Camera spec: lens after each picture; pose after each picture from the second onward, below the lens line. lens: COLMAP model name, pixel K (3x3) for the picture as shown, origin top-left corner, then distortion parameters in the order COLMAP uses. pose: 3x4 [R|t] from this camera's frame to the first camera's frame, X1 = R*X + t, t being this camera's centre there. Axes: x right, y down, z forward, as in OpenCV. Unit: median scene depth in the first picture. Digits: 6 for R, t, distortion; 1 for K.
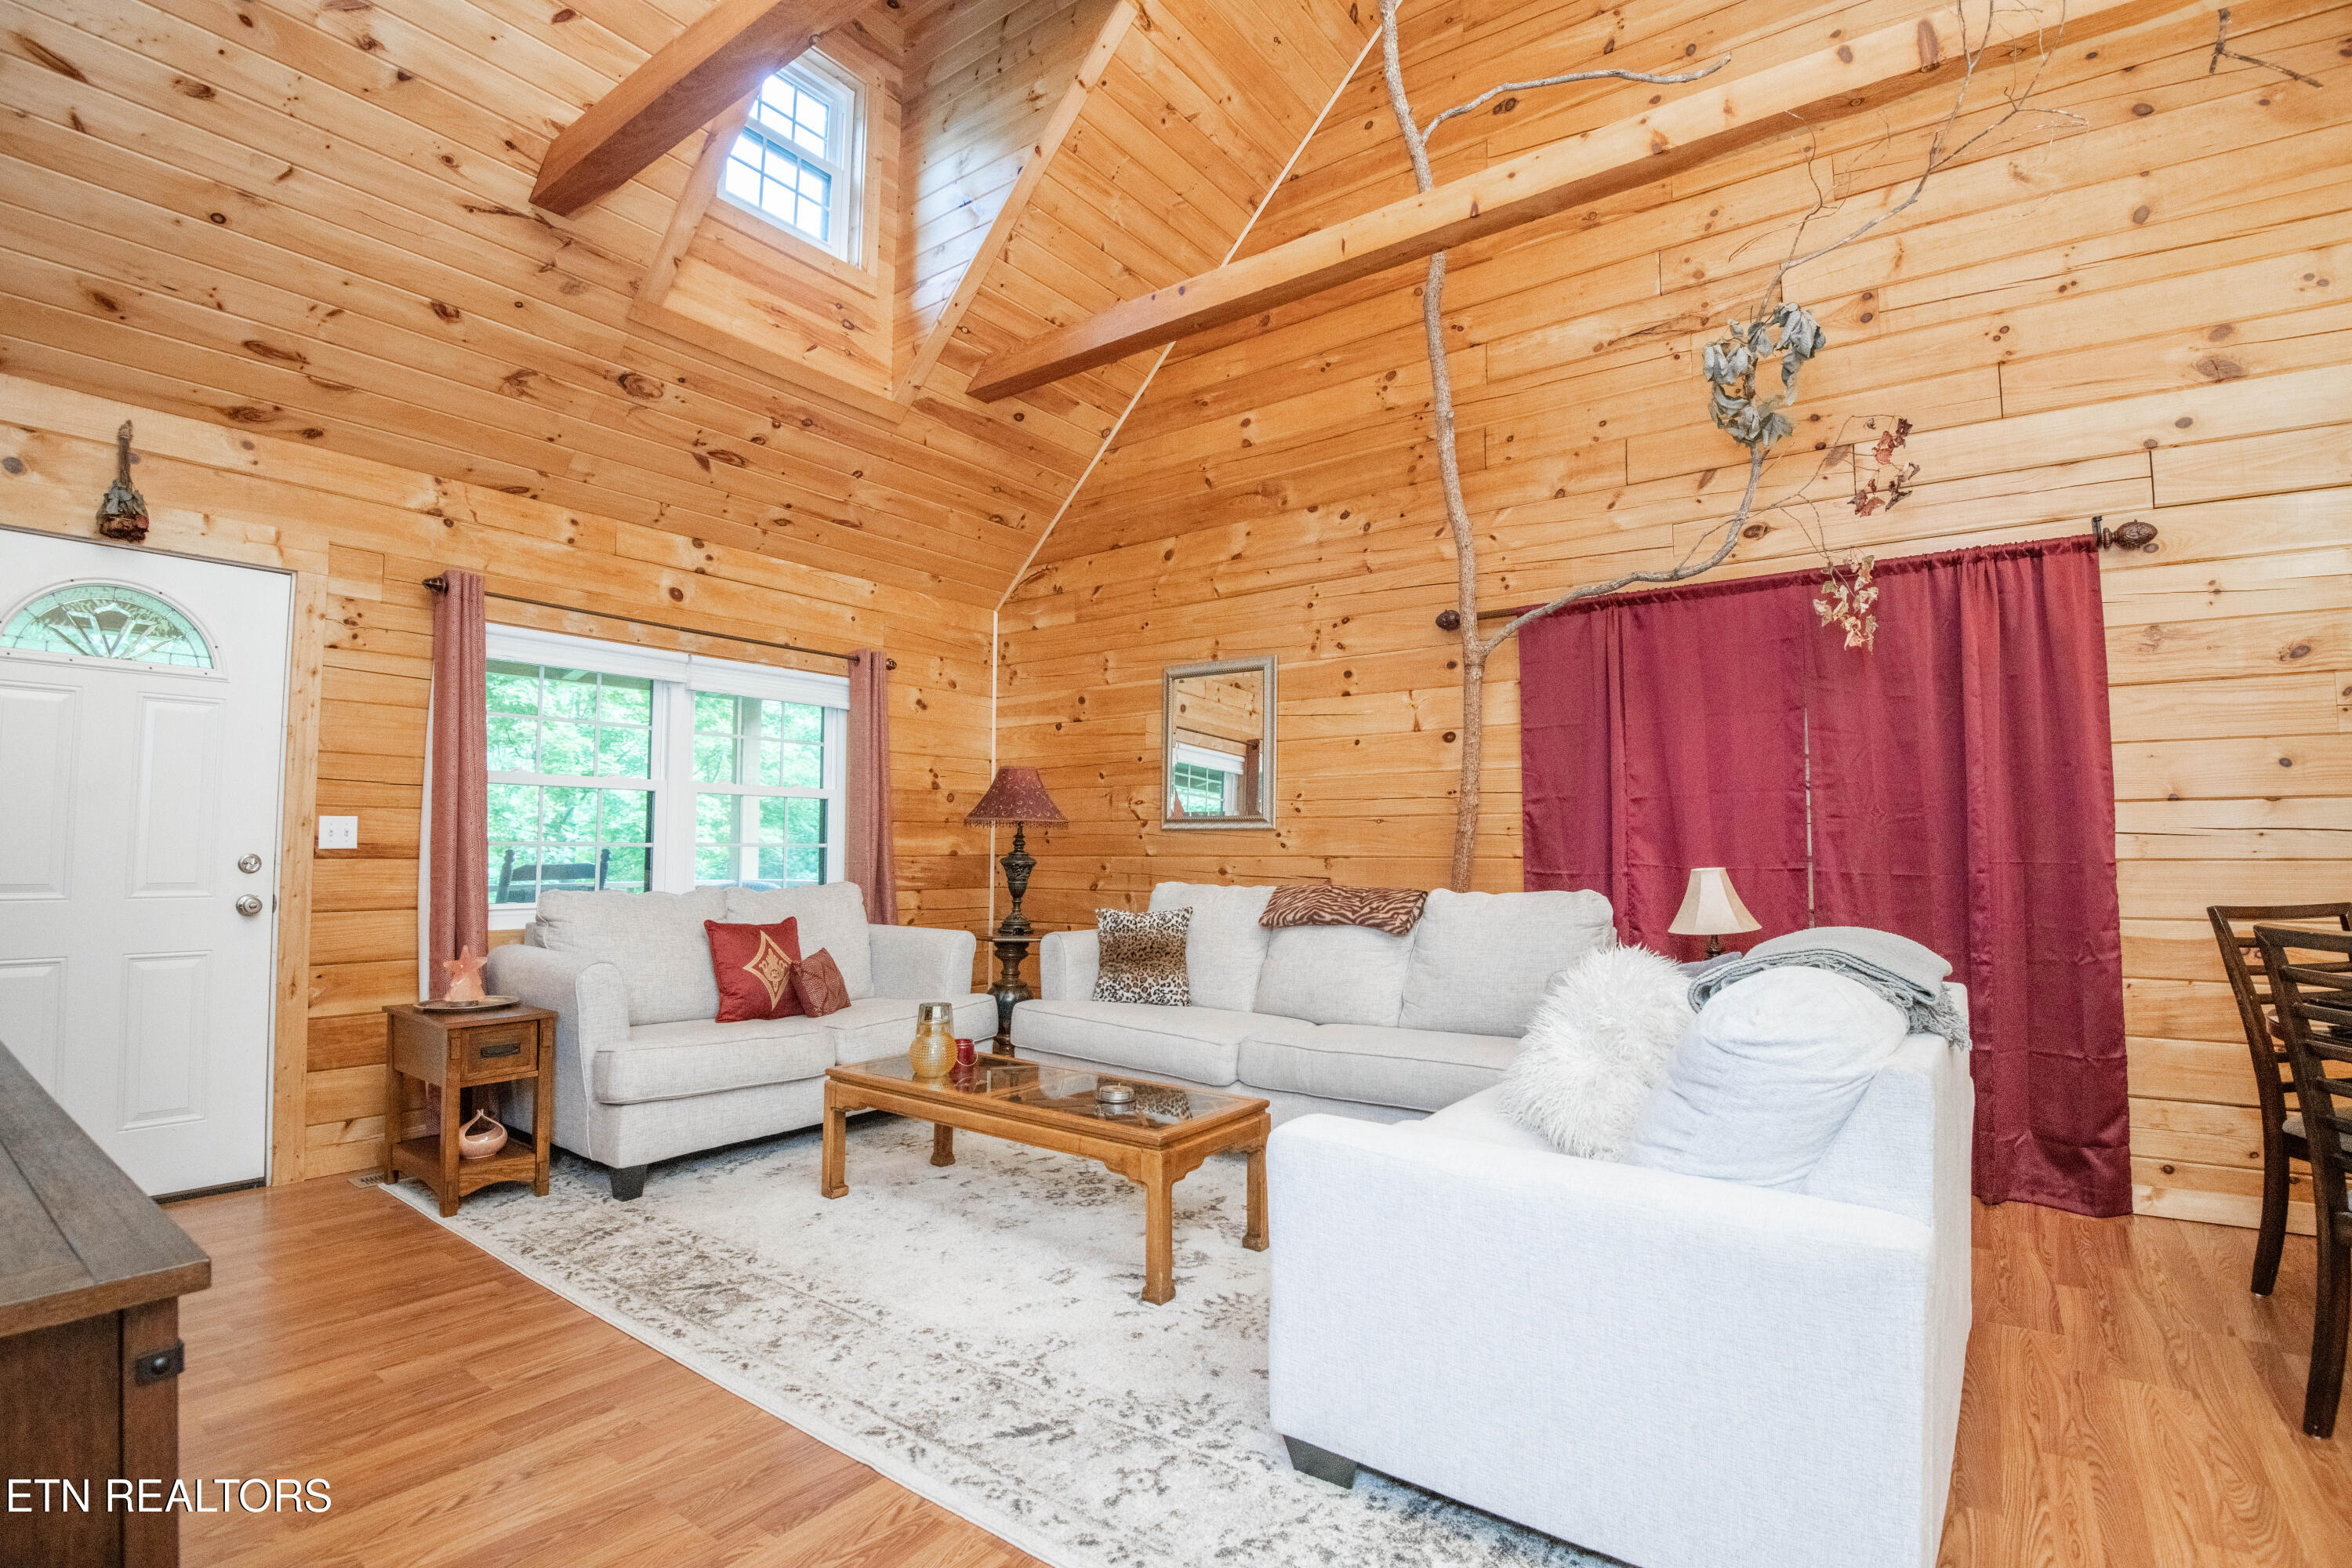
lens RADIAL K [[1087.2, 0, 1189.5], [0, 1087.2, 783.1], [0, 0, 1]] dist [-0.003506, -0.023276]
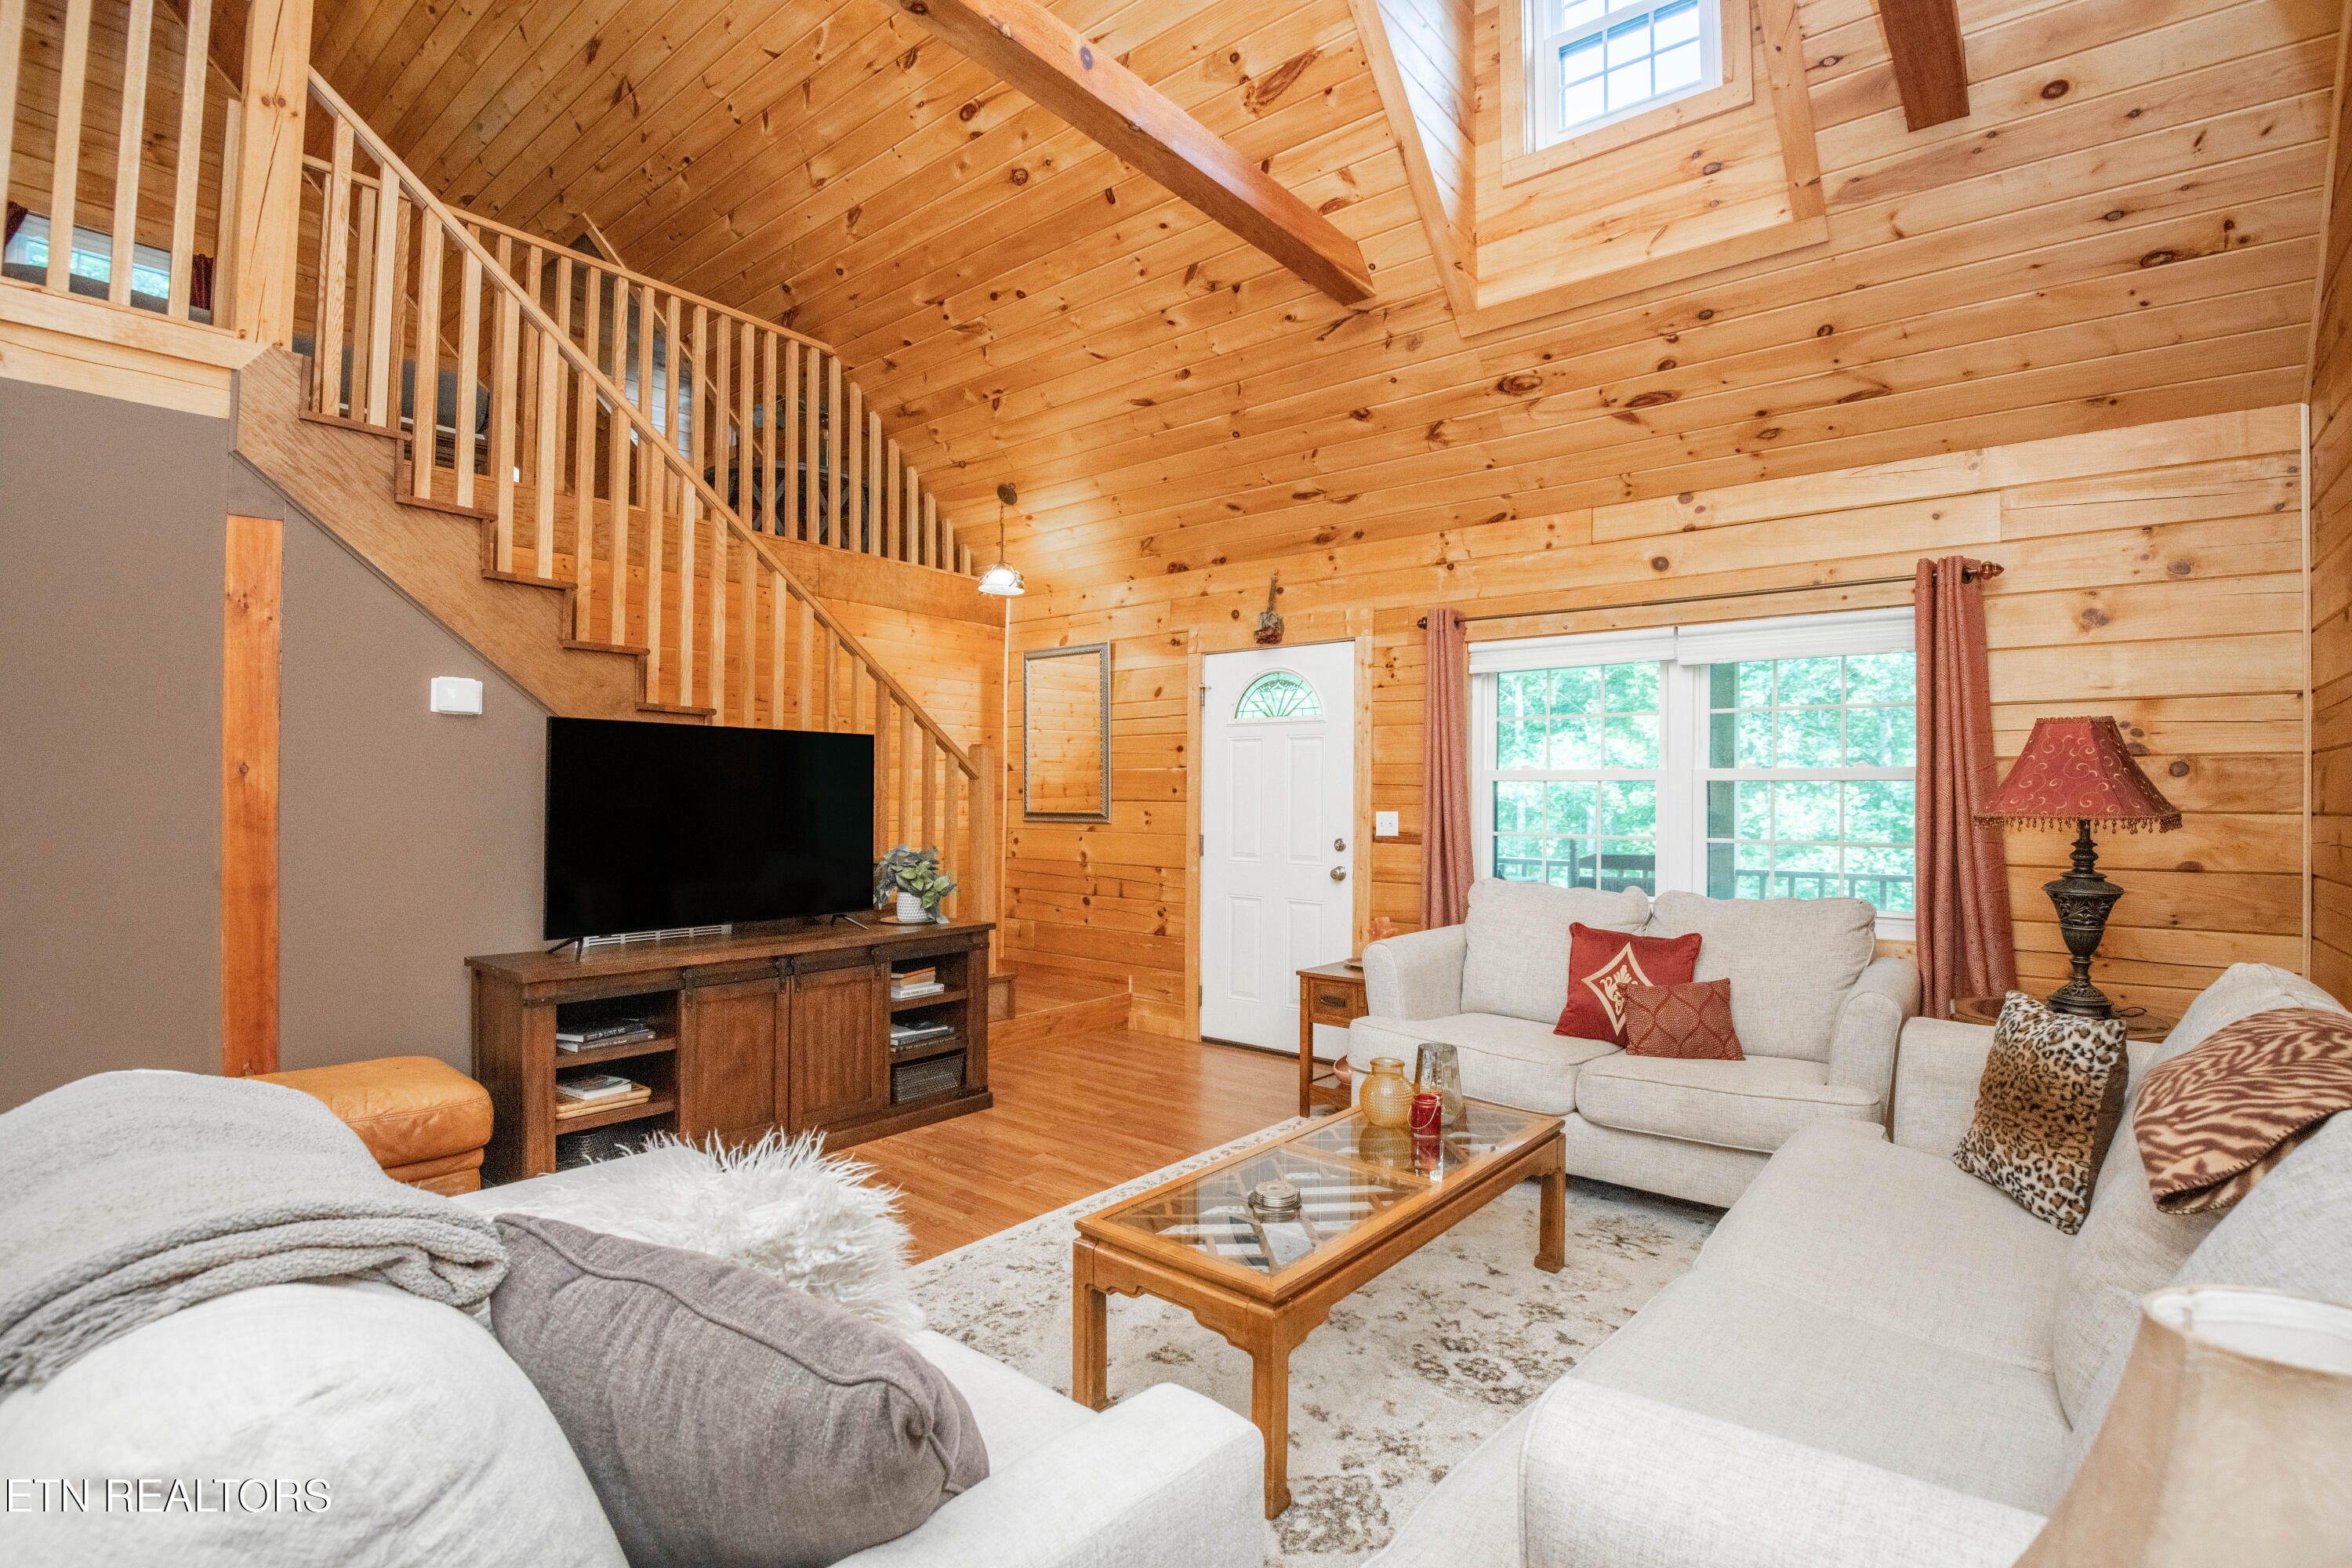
lens RADIAL K [[1087.2, 0, 1189.5], [0, 1087.2, 783.1], [0, 0, 1]] dist [-0.003506, -0.023276]
pose [[-0.052727, -0.016575, -0.998471, 0.467463], [0.049977, 0.998565, -0.019216, 0.007289], [0.997358, -0.050914, -0.051823, 0.666765]]
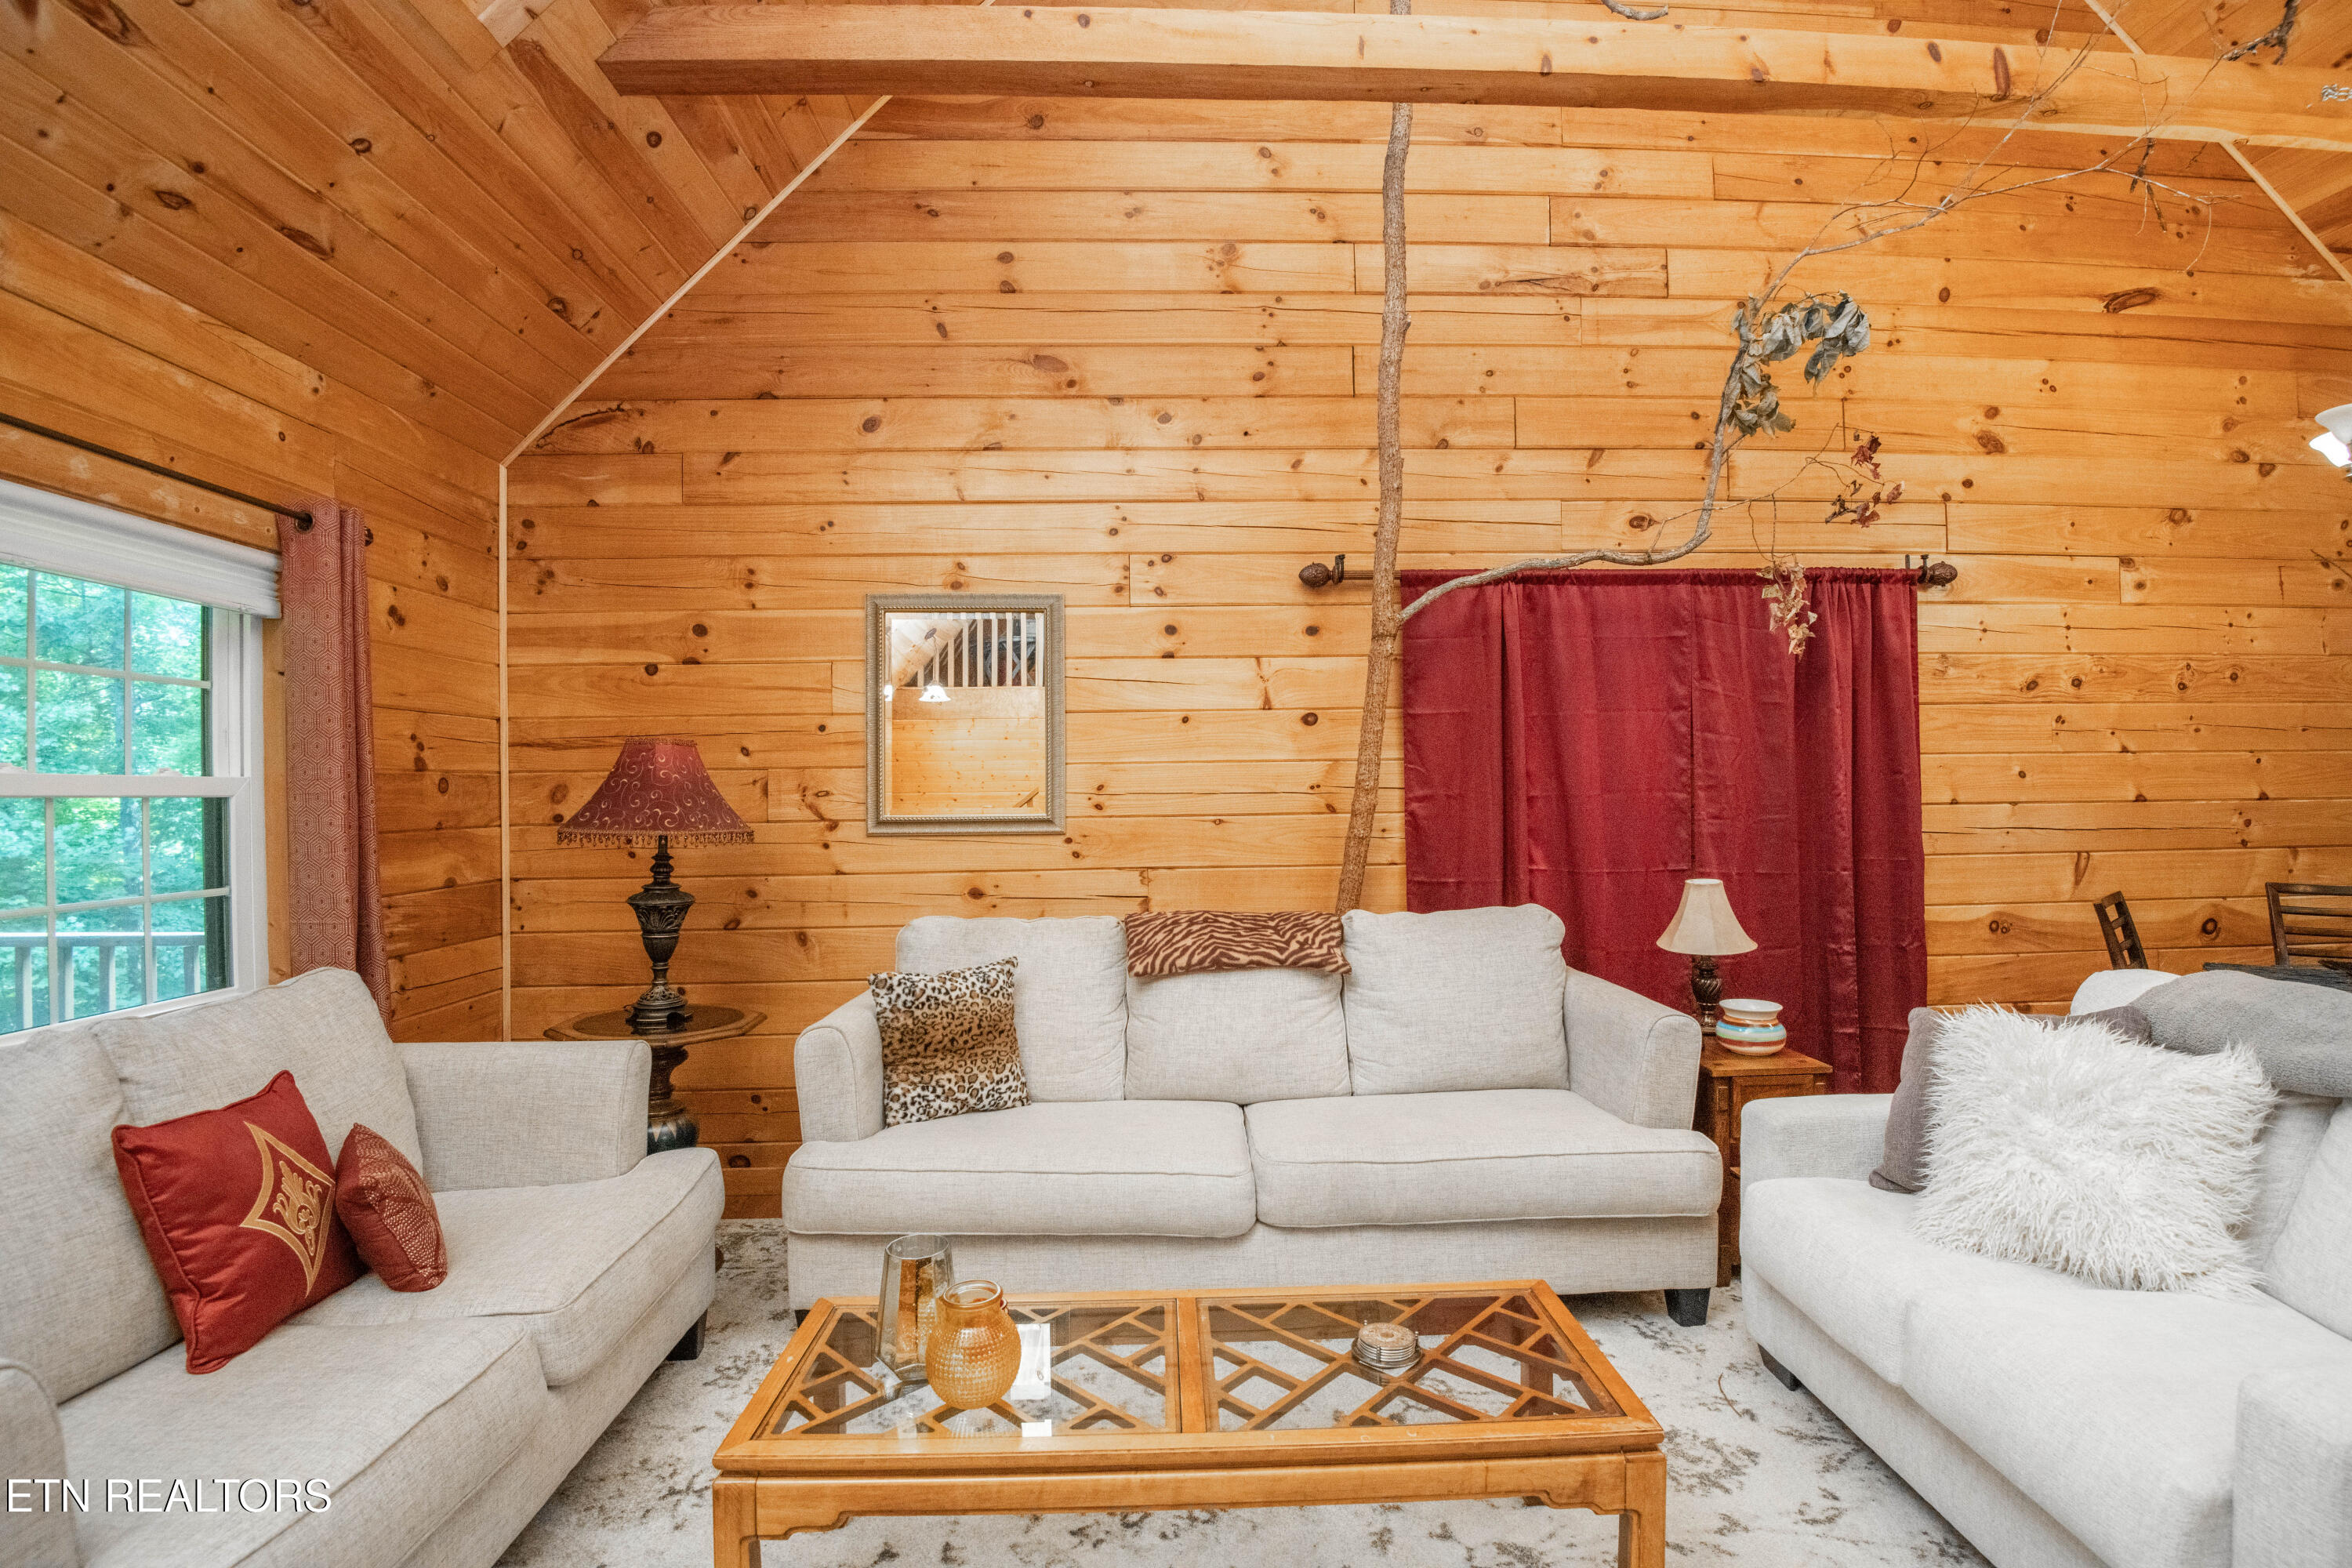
lens RADIAL K [[1098.3, 0, 1188.0], [0, 1098.3, 781.2], [0, 0, 1]] dist [-0.014456, -0.014022]
pose [[0.783068, -0.006410, 0.621902, -0.347817], [-0.023637, 0.998918, 0.040059, -0.026501], [-0.621486, -0.046069, 0.782069, 0.411496]]
